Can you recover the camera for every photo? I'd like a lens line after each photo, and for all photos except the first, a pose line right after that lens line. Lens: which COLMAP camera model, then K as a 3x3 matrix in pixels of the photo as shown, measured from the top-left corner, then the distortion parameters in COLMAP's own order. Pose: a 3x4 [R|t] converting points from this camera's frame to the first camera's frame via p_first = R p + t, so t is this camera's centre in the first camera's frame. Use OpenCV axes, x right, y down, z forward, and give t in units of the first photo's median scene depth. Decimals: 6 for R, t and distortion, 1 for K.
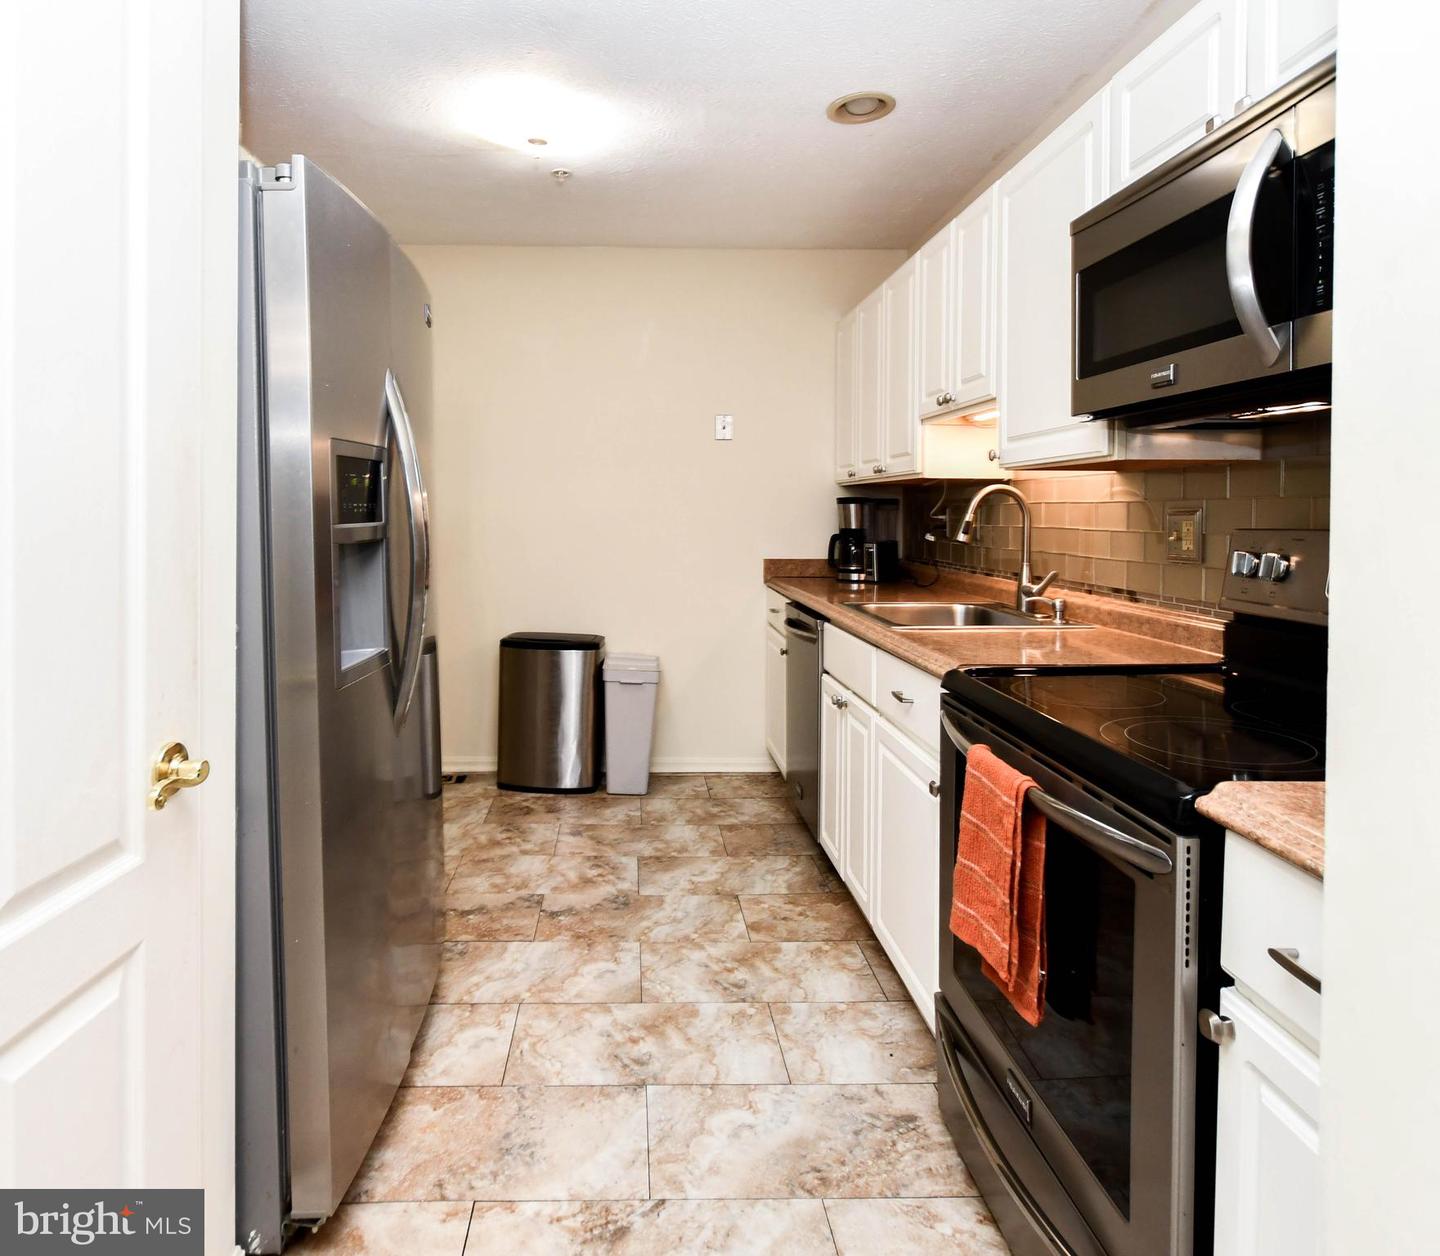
lens RADIAL K [[820.0, 0, 655.6], [0, 820.0, 528.9], [0, 0, 1]] dist [-0.007594, 0.006900]
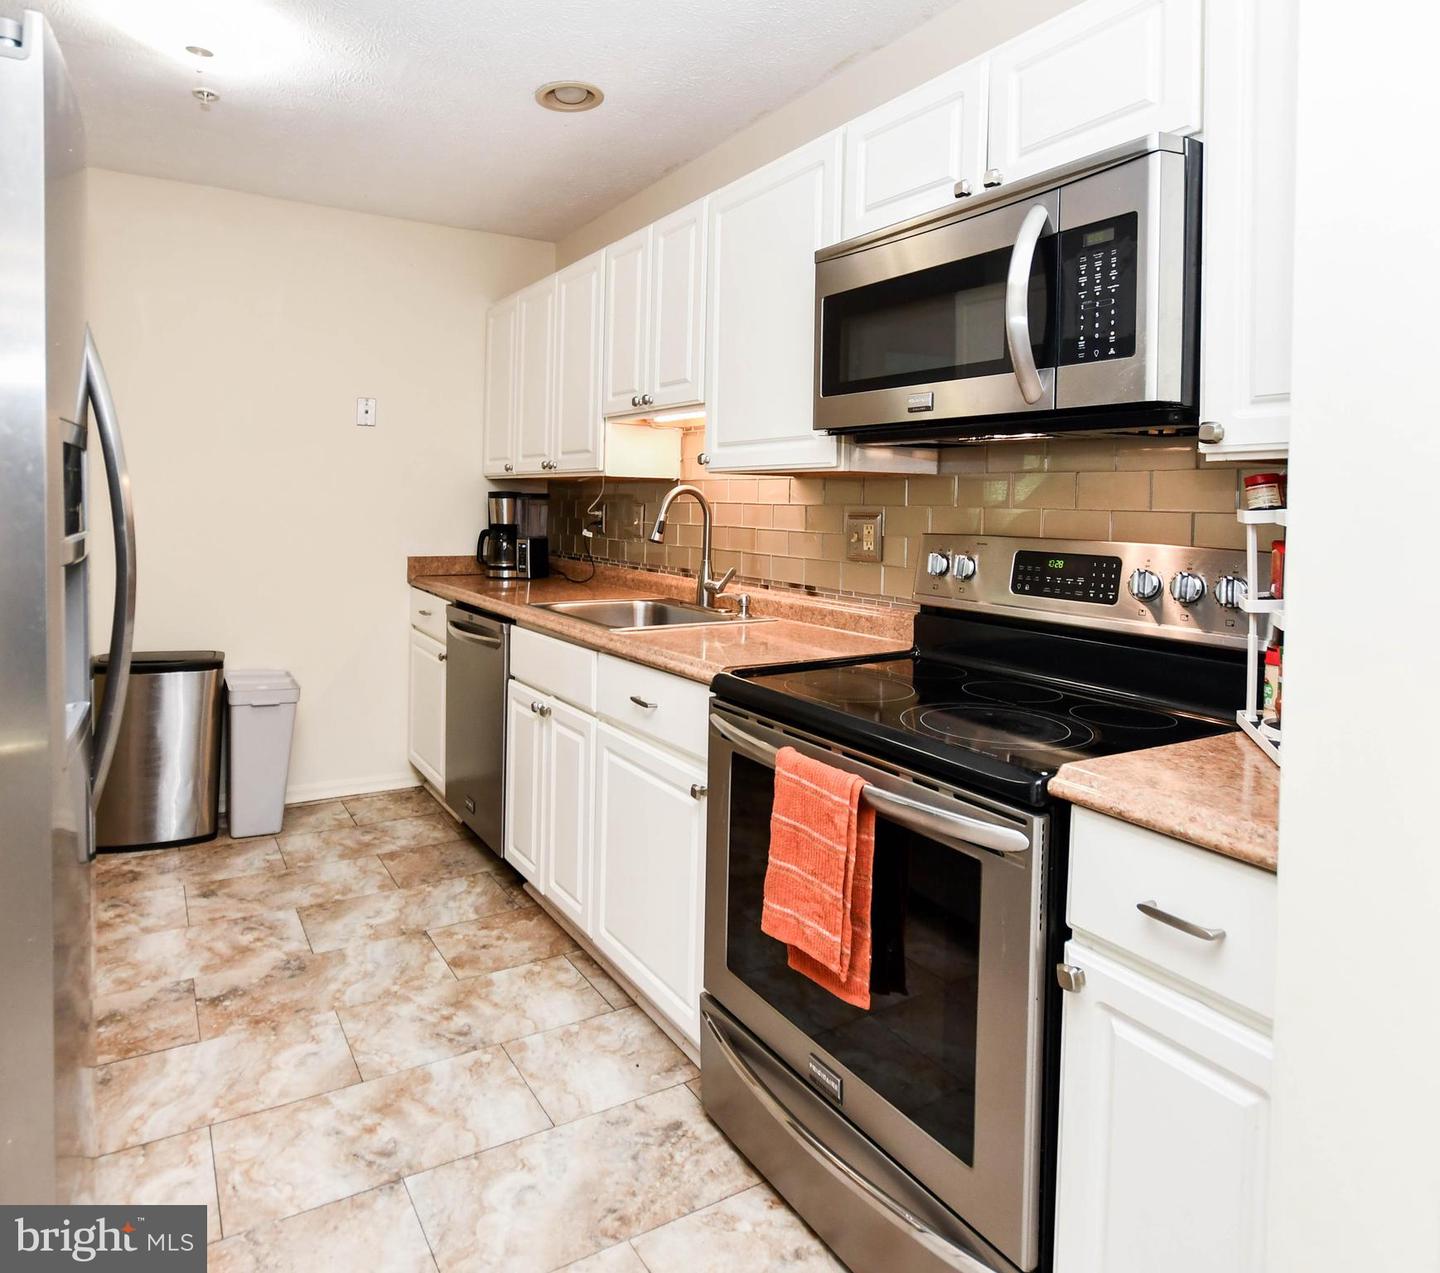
lens RADIAL K [[856.7, 0, 592.3], [0, 856.7, 516.0], [0, 0, 1]] dist [-0.005585, 0.004436]
pose [[0.903680, 0.003699, 0.428193, -0.177470], [-0.003479, 0.999993, -0.001296, -0.016020], [-0.428195, -0.000319, 0.903686, 0.078628]]
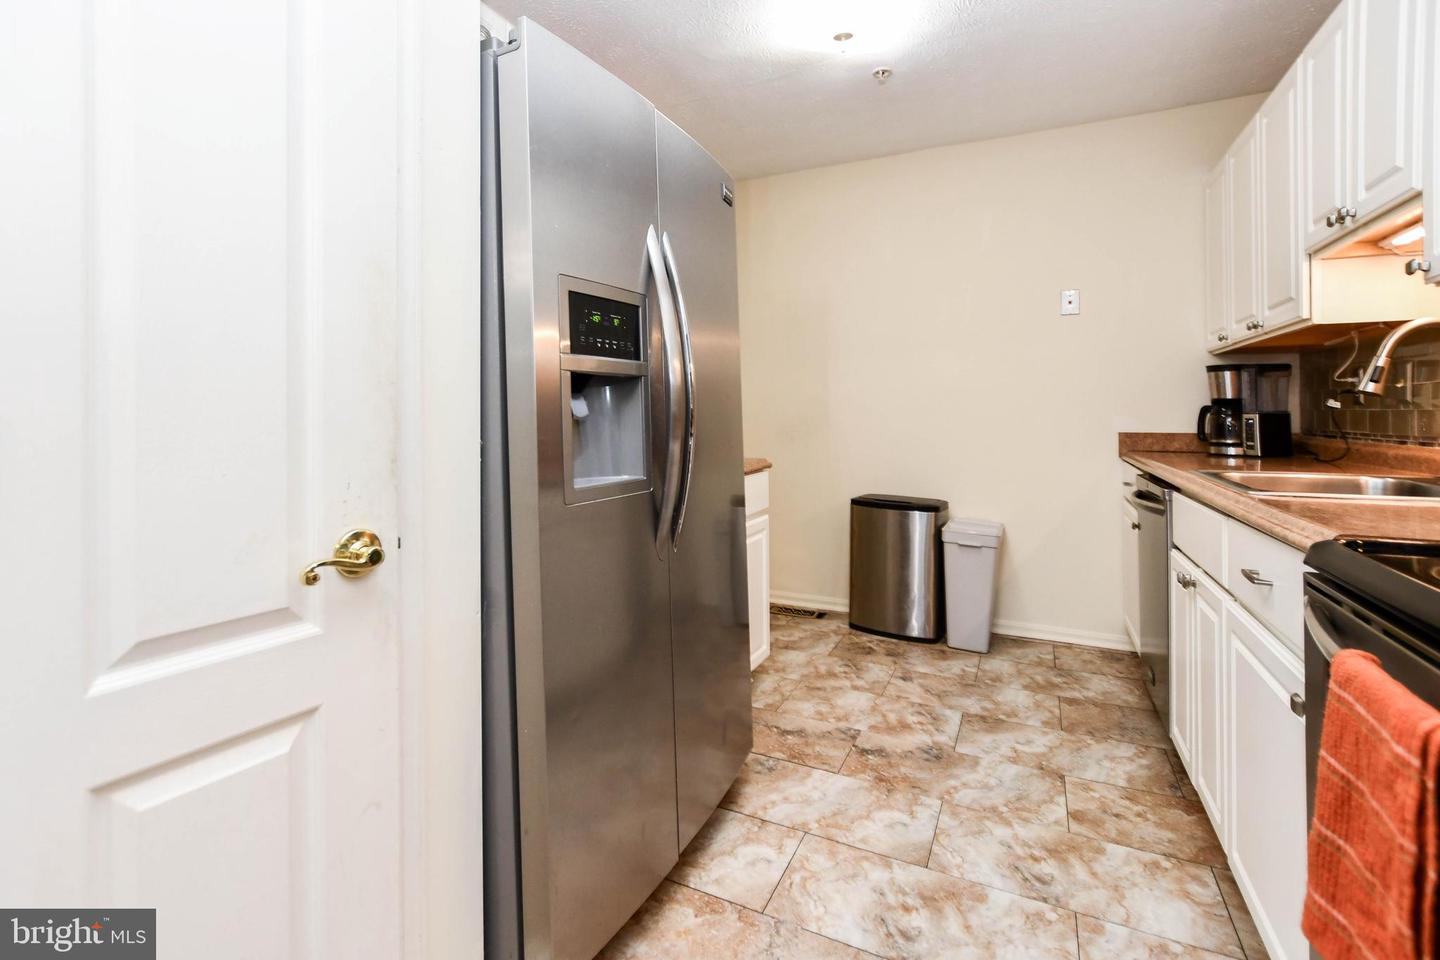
lens RADIAL K [[635.7, 0, 732.5], [0, 635.7, 410.2], [0, 0, 1]] dist [-0.004244, 0.000892]
pose [[0.894110, -0.008745, -0.447762, 0.112764], [-0.001656, 0.999738, -0.022833, 0.054139], [0.447844, 0.021157, 0.893861, 0.207059]]
